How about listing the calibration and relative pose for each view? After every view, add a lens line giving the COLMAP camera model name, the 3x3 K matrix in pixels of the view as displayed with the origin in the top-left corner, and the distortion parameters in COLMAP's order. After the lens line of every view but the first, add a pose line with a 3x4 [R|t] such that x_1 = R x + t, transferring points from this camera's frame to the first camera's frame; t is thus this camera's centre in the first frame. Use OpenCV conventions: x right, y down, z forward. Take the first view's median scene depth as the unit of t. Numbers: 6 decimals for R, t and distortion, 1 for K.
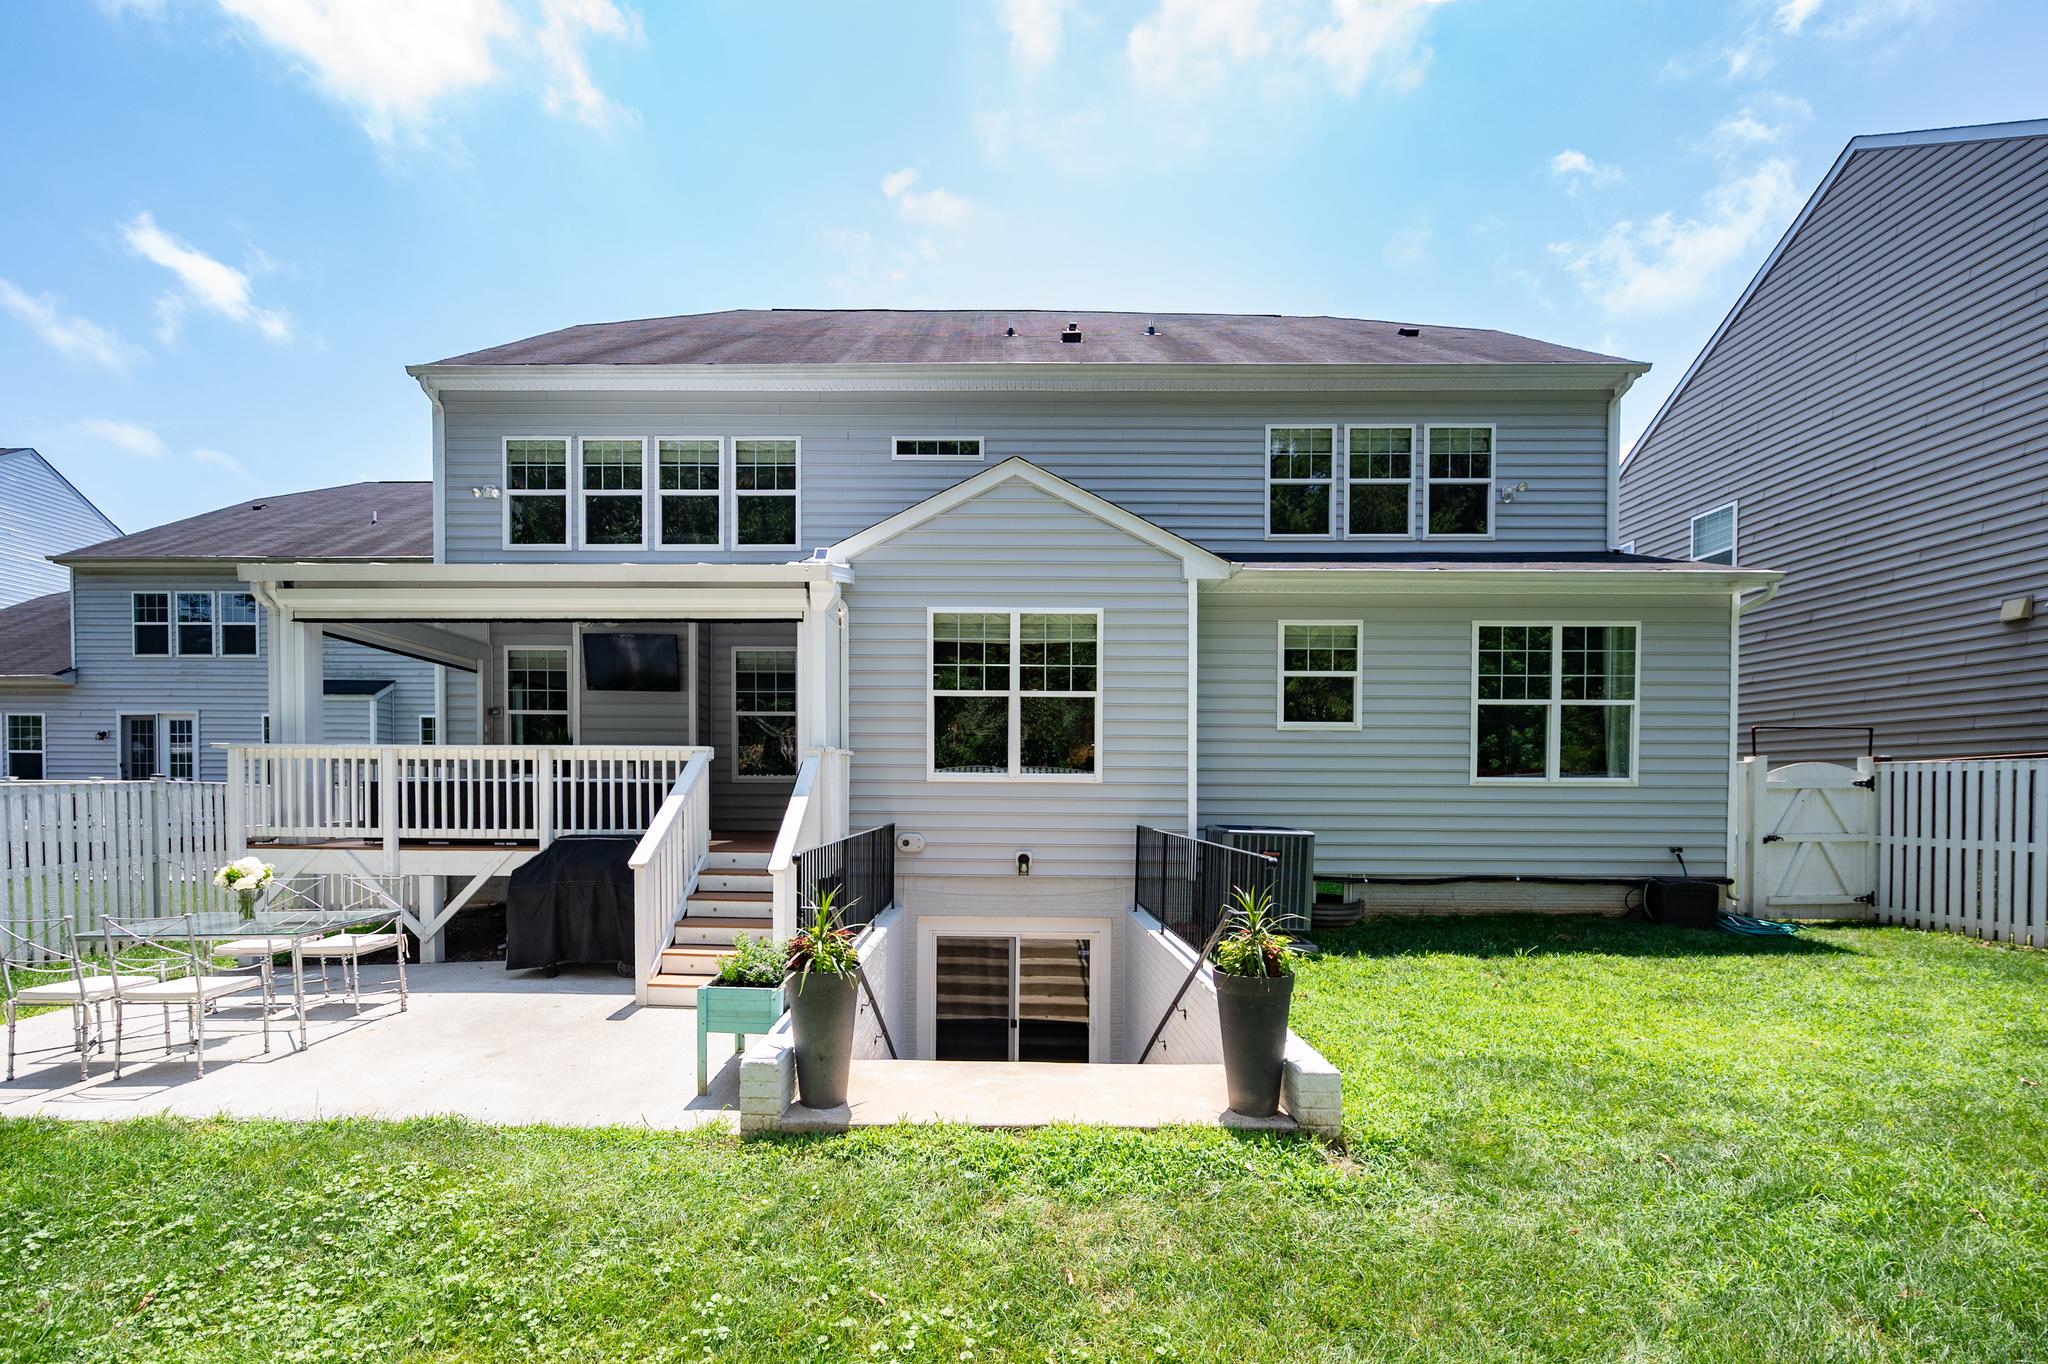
lens RADIAL K [[828.7, 0, 990.4], [0, 828.7, 817.6], [0, 0, 1]] dist [-0.007136, 0.000347]
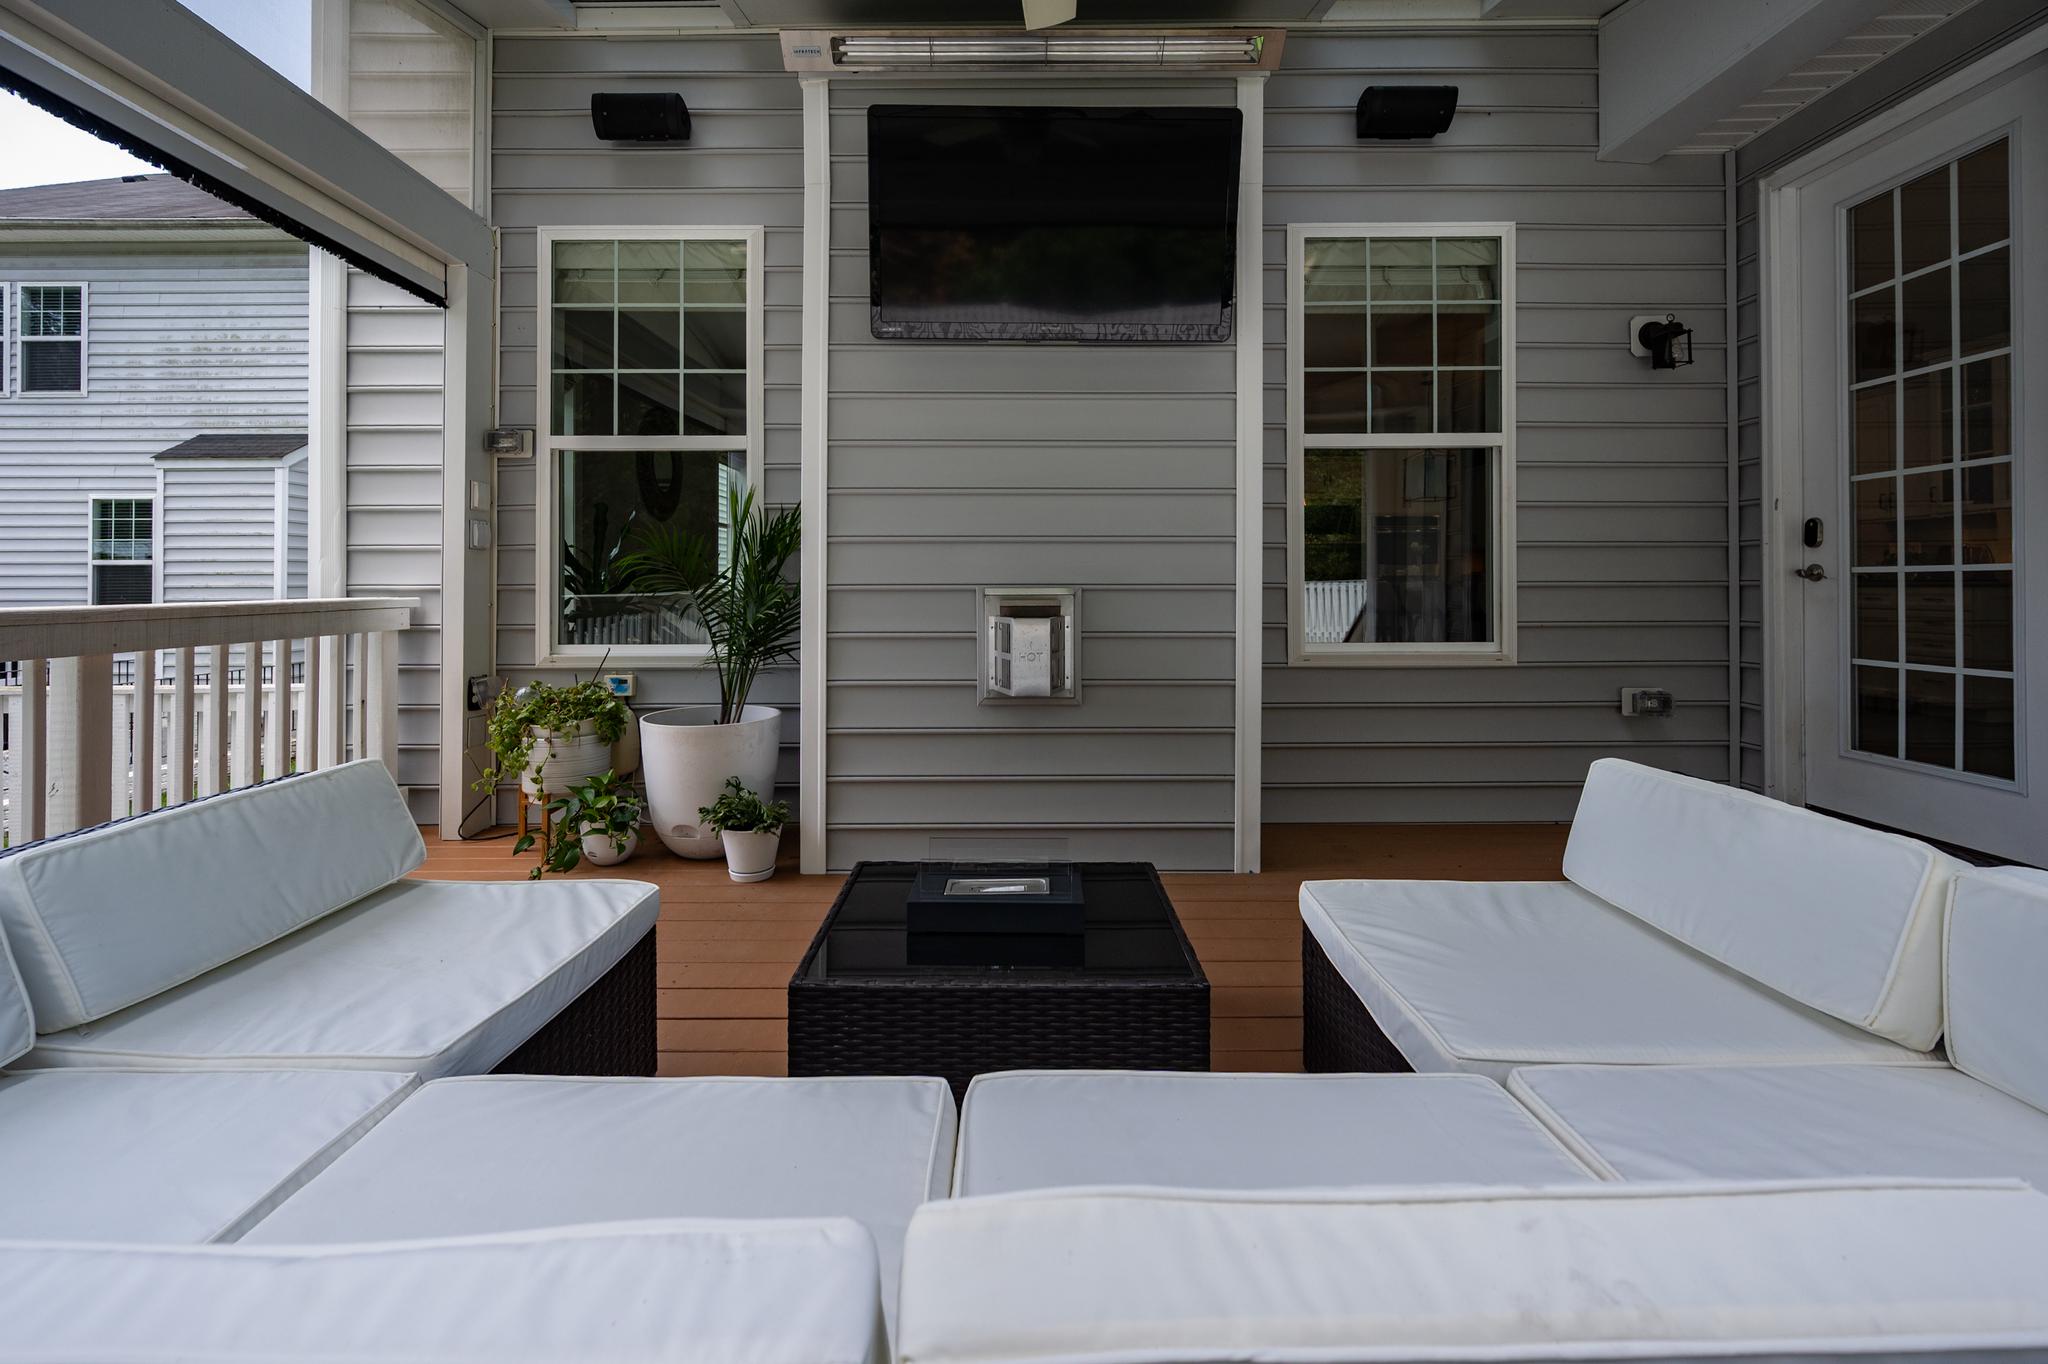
lens RADIAL K [[828.7, 0, 1017.6], [0, 828.7, 577.5], [0, 0, 1]] dist [-0.007136, 0.000347]
pose [[0.999949, -0.008973, 0.004726, -0.500906], [0.009159, 0.999114, -0.041071, -0.076014], [-0.004354, 0.041112, 0.999145, 0.846521]]
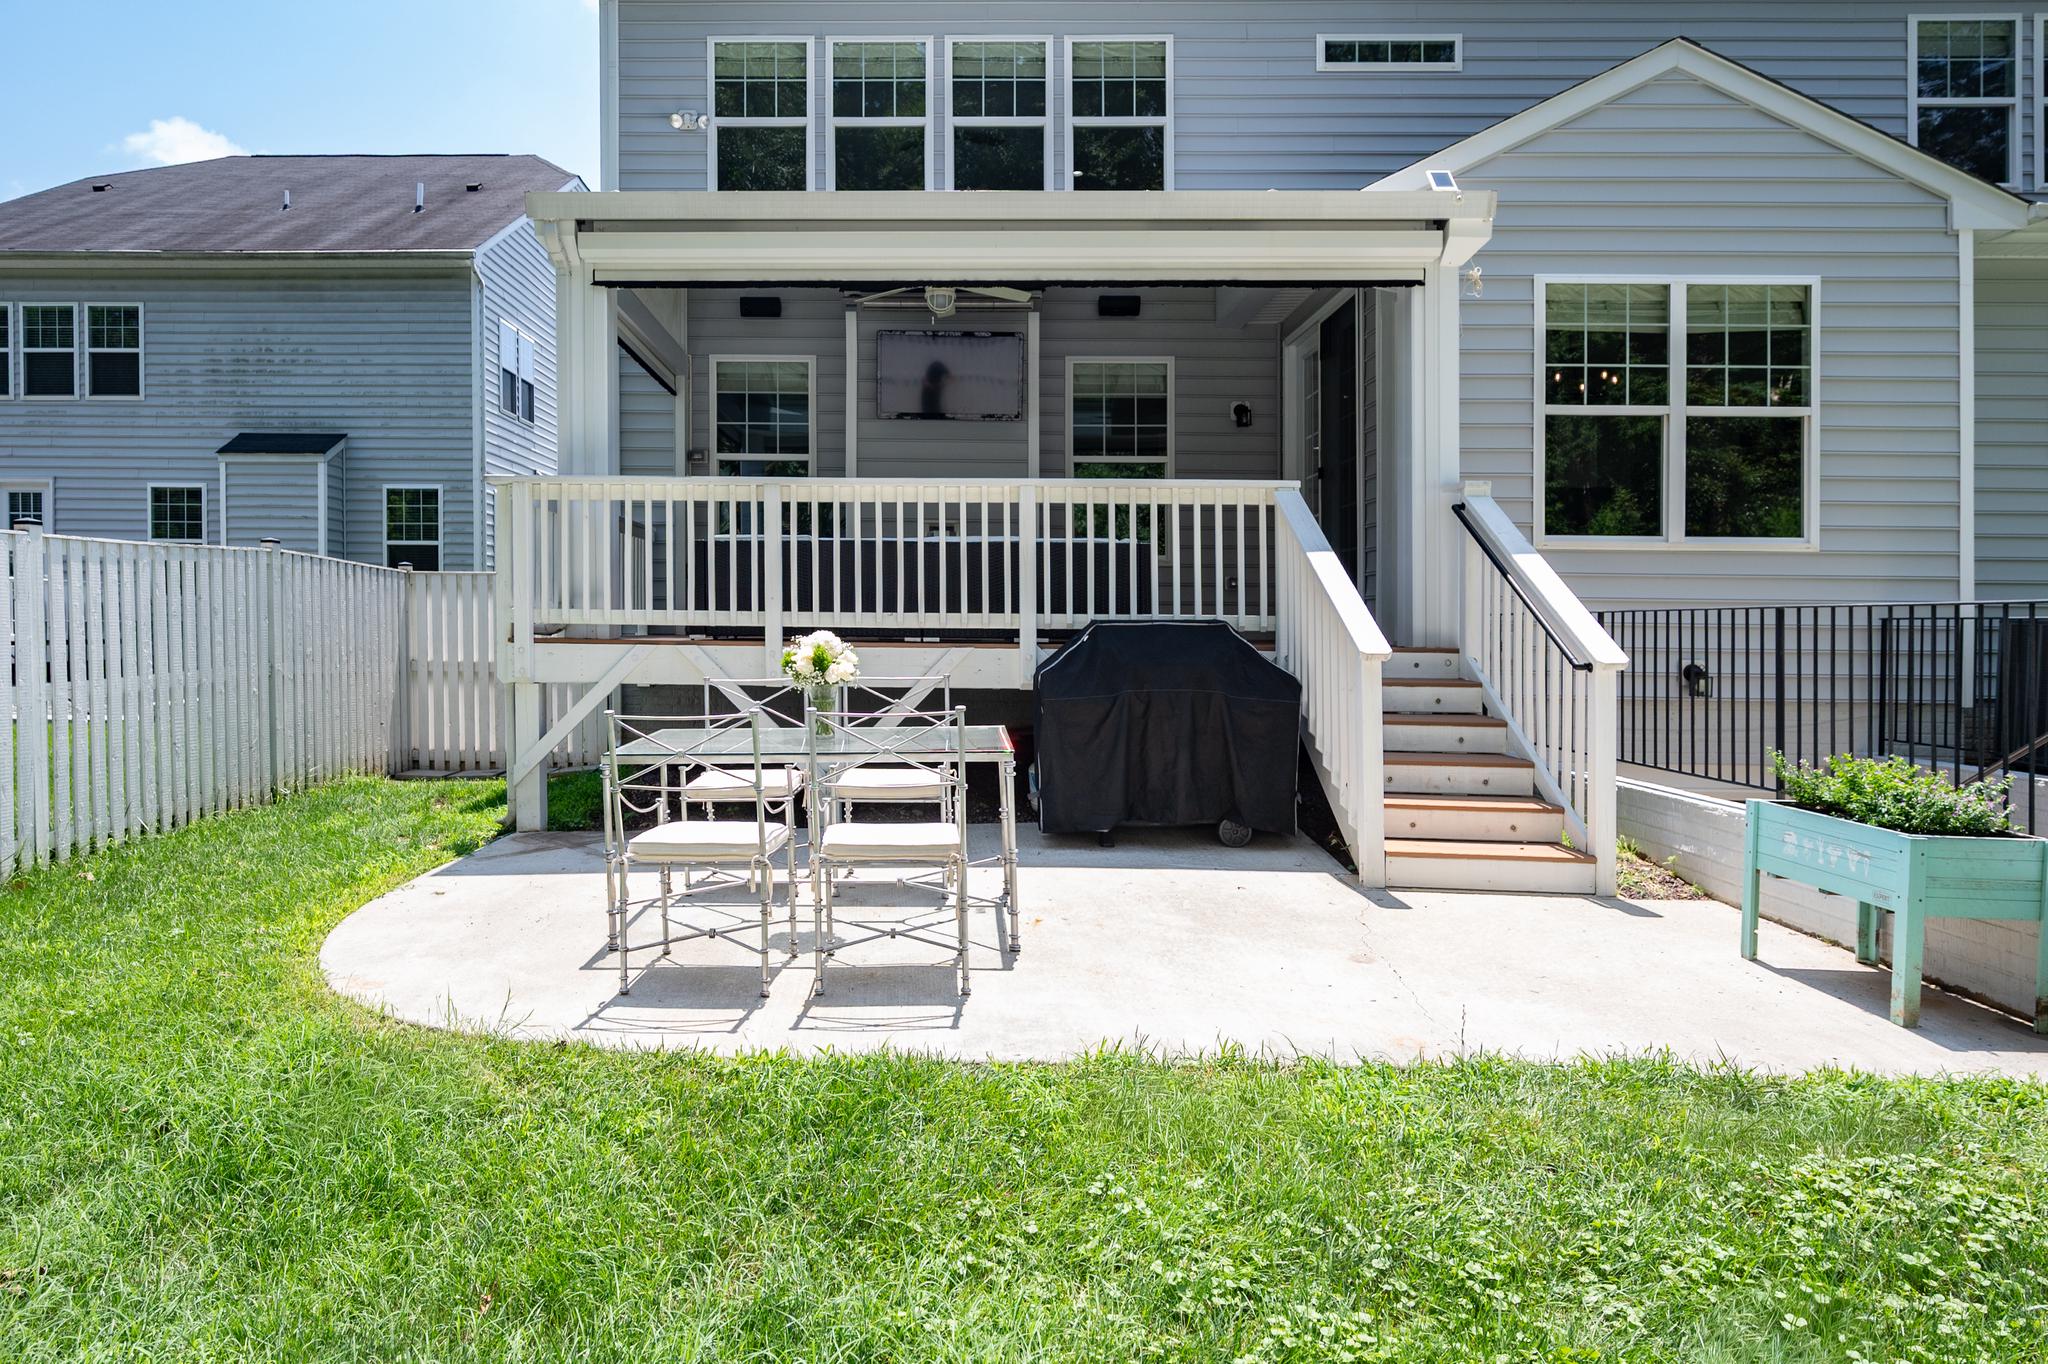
lens RADIAL K [[1198.8, 0, 902.8], [0, 1198.8, 642.5], [0, 0, 1]] dist [-0.002920, -0.003288]
pose [[0.999858, 0.004308, -0.016286, -0.512917], [-0.004696, 0.999703, -0.023900, 0.048315], [0.016178, 0.023973, 0.999582, 0.080242]]
